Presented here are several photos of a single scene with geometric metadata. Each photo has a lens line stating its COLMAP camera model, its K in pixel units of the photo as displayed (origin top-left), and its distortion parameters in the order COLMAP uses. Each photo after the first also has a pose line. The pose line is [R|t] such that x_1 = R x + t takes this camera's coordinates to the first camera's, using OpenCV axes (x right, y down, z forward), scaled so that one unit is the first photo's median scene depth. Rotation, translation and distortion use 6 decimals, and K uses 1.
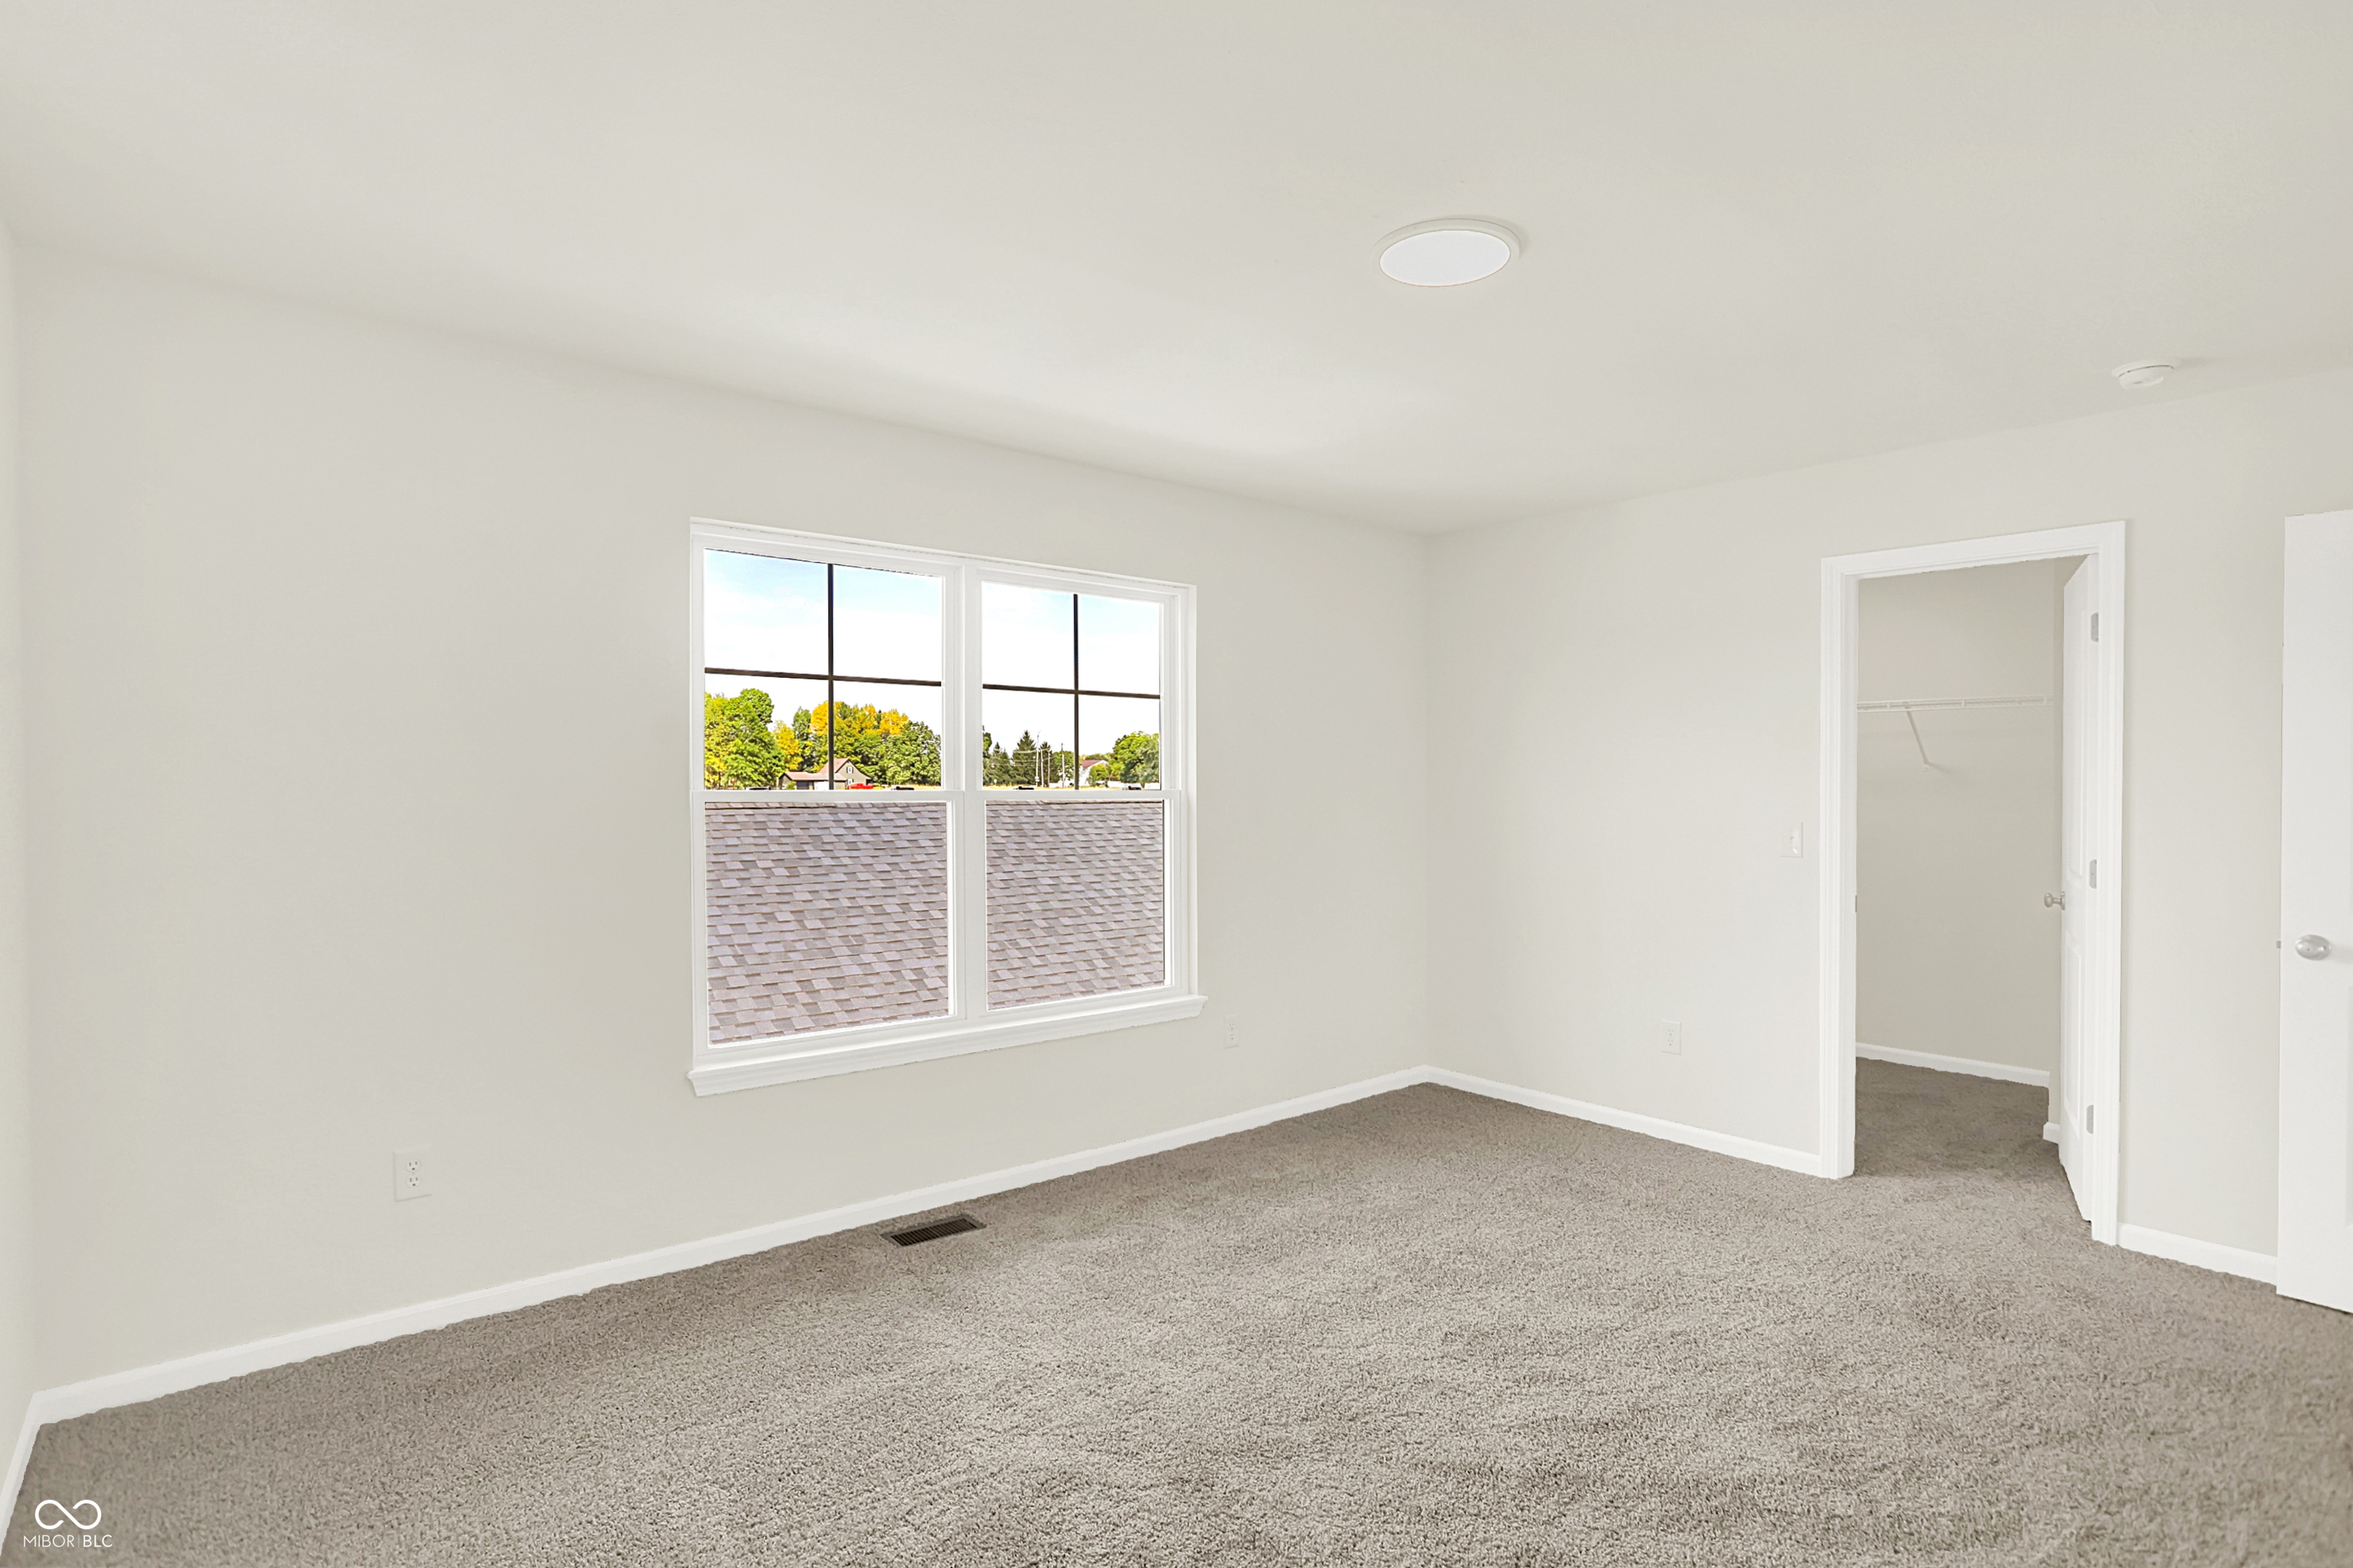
lens RADIAL K [[1183.0, 0, 1176.5], [0, 1183.0, 784.0], [0, 0, 1]] dist [-0.063133, 0.023780]
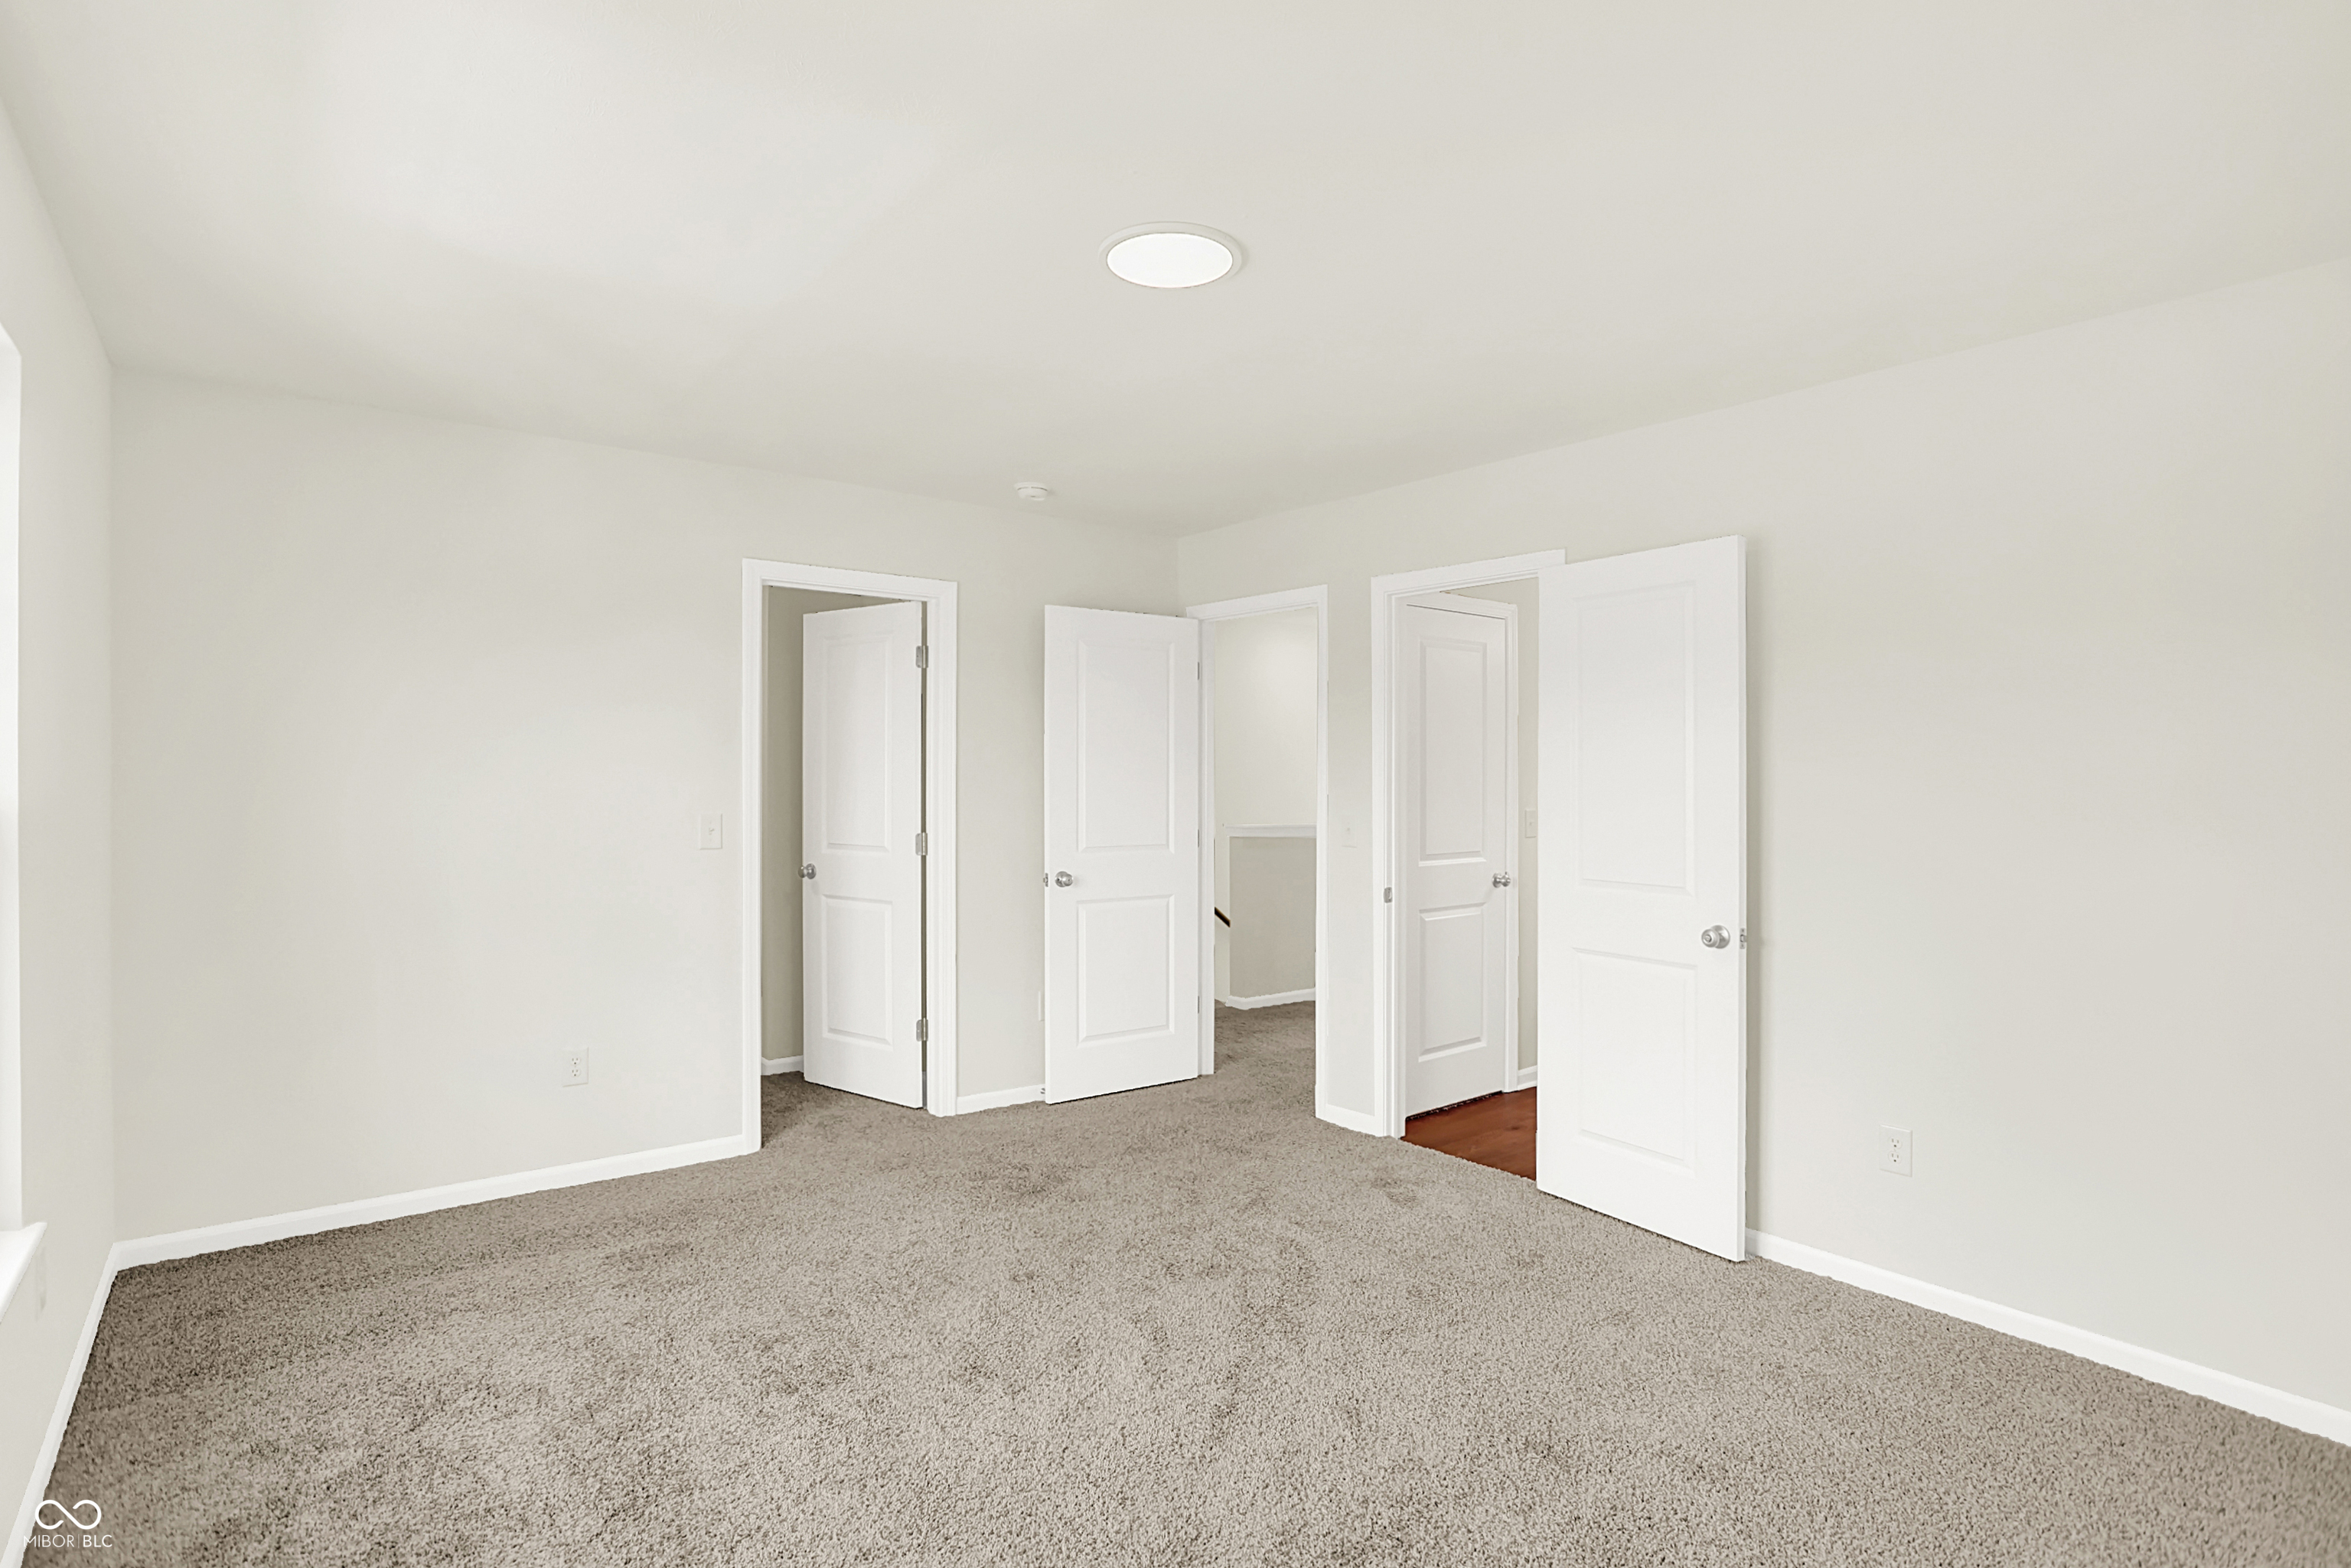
lens RADIAL K [[1181.9, 0, 1175.5], [0, 1181.9, 784.0], [0, 0, 1]] dist [-0.063133, 0.023780]
pose [[0.010123, -0.004580, 0.999938, -0.566007], [-0.002086, 0.999987, 0.004602, 0.002195], [-0.999947, -0.002133, 0.010114, 0.711438]]
